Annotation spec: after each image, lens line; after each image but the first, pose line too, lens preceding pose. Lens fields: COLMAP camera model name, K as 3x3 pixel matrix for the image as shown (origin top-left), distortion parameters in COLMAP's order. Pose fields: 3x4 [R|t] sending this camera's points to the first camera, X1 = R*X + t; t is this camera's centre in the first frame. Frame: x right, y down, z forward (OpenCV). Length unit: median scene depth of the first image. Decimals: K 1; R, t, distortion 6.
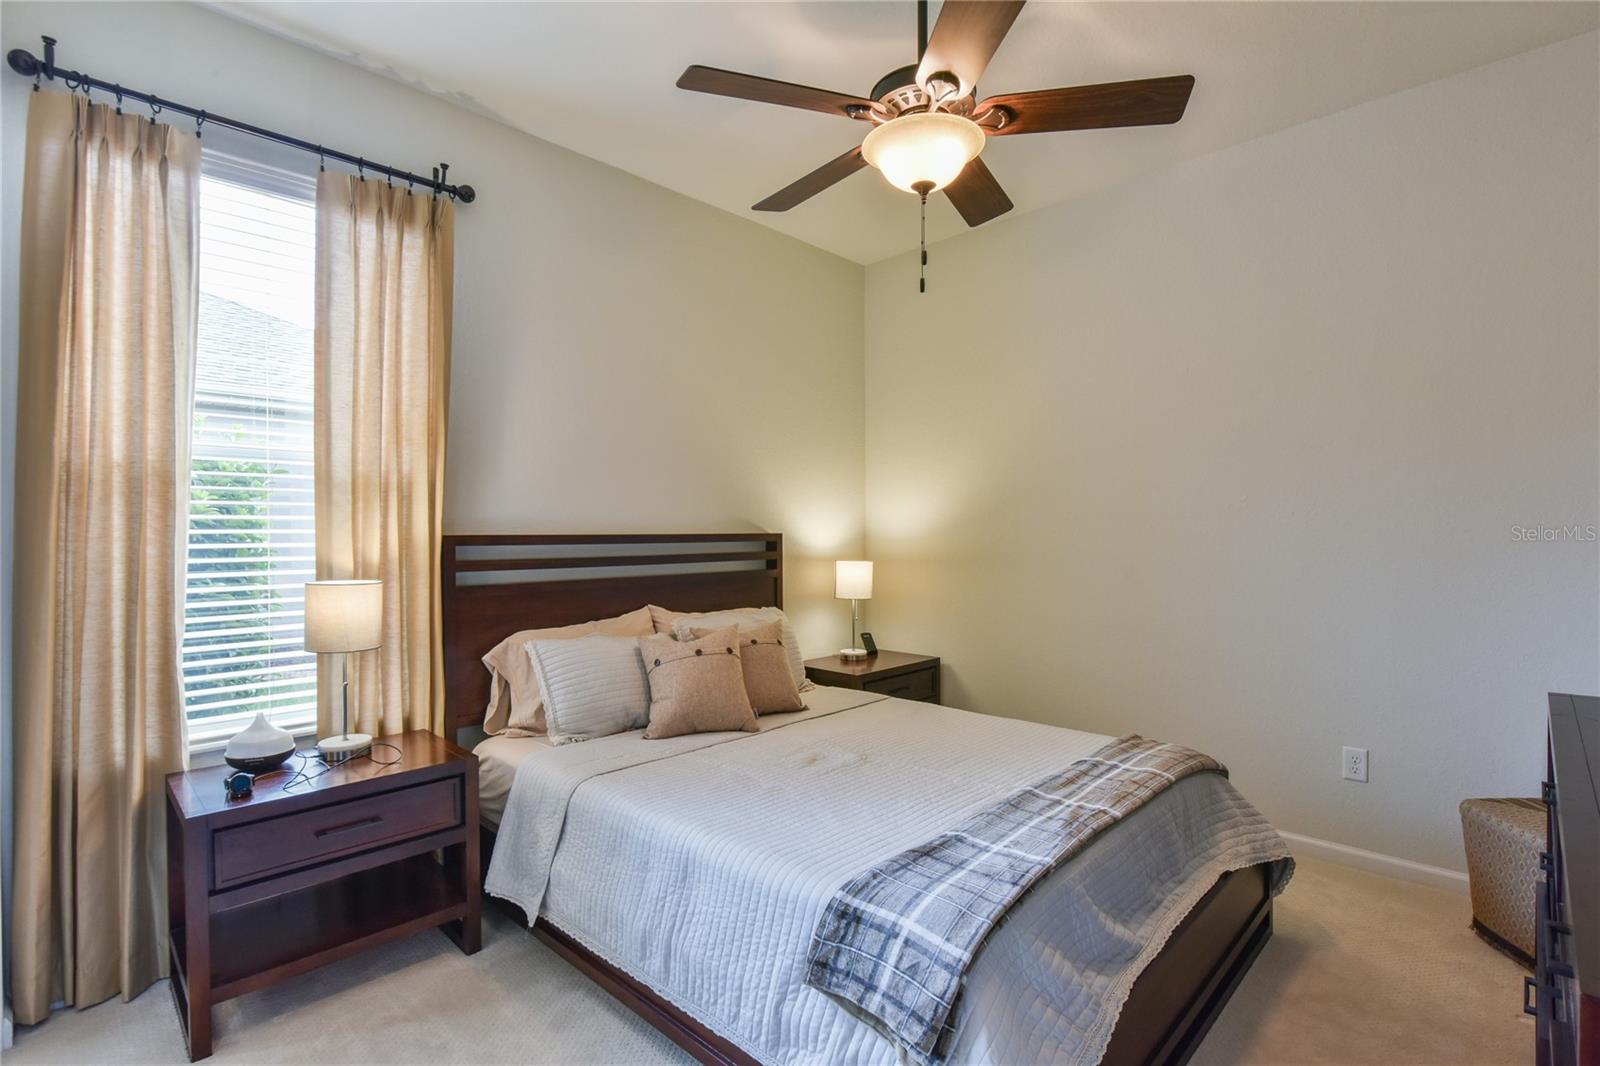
lens RADIAL K [[788.2, 0, 800.0], [0, 788.2, 533.0], [0, 0, 1]] dist [0.002382, -0.000240]
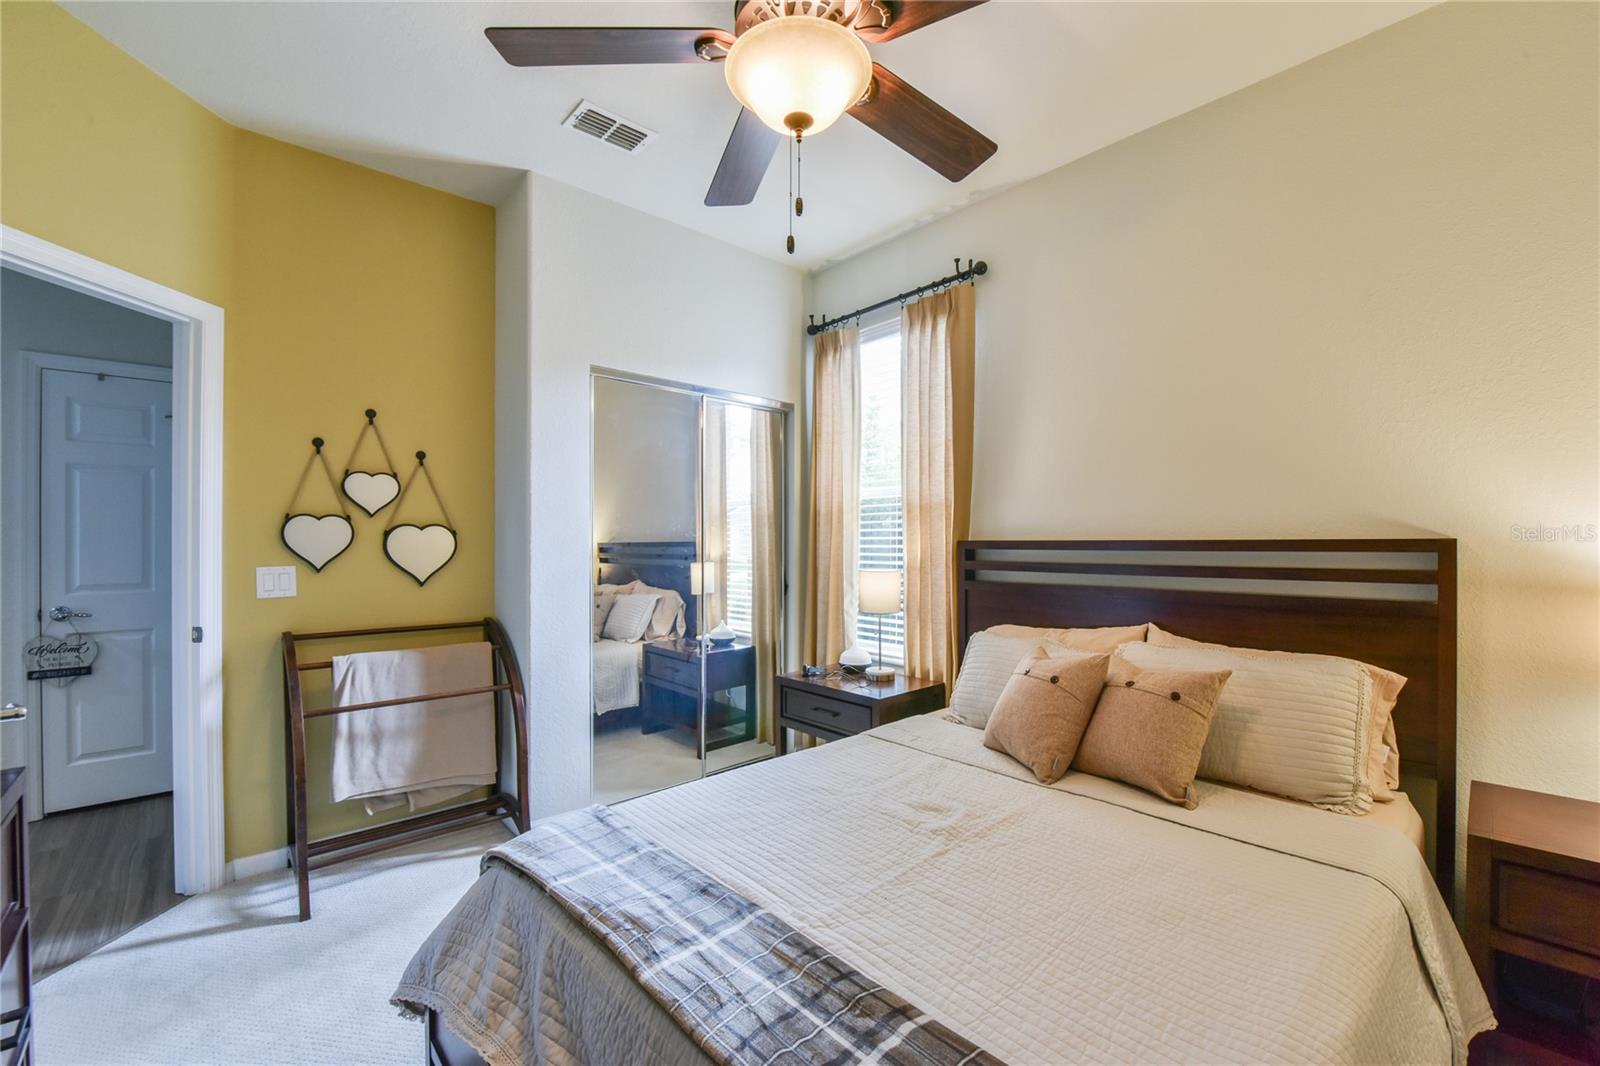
lens RADIAL K [[649.7, 0, 800.0], [0, 649.7, 533.0], [0, 0, 1]] dist [-0.041784, -0.000056]
pose [[-0.067708, -0.012273, -0.997630, 0.765215], [-0.004115, 0.999919, -0.012022, 0.006366], [0.997697, 0.003291, -0.067753, 0.976808]]
